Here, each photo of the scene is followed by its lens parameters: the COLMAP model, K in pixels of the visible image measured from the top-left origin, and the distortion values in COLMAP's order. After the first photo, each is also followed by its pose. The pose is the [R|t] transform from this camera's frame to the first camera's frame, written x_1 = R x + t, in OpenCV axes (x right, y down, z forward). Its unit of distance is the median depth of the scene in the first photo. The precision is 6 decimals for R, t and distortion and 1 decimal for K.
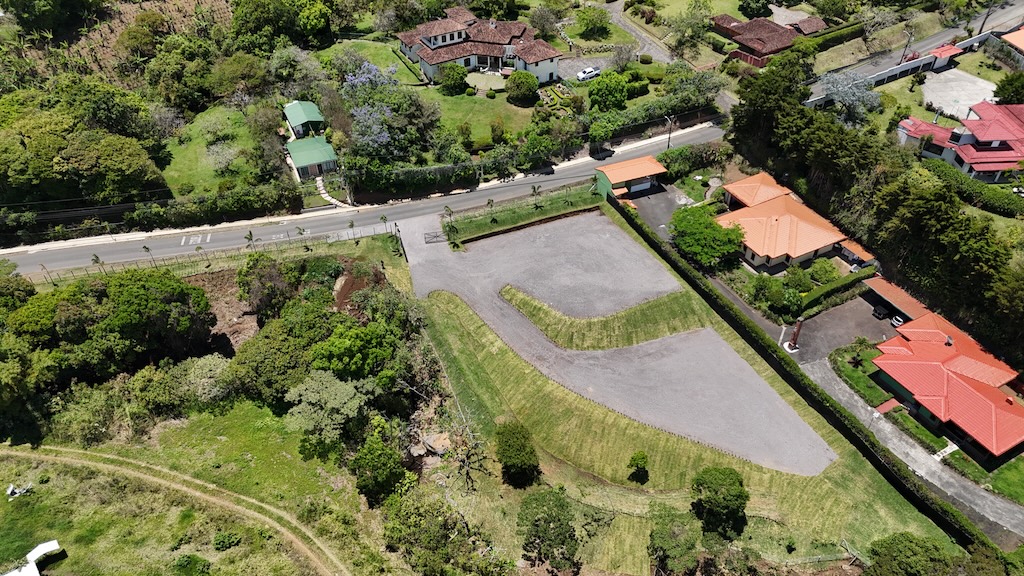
lens RADIAL K [[753.1, 0, 512.5], [0, 753.1, 282.8], [0, 0, 1]] dist [0.071597, -0.068070]
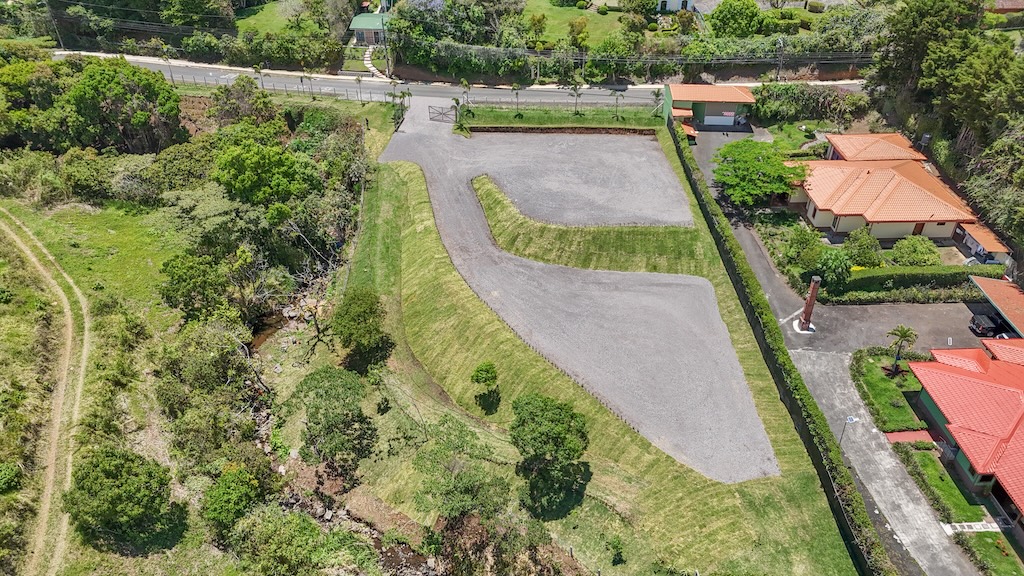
lens RADIAL K [[750.2, 0, 513.2], [0, 750.2, 285.9], [0, 0, 1]] dist [0.076222, -0.074302]
pose [[0.899699, 0.261824, -0.349271, 0.335654], [-0.291458, 0.955974, -0.034151, 0.136968], [0.324953, 0.132524, 0.936399, 0.273134]]
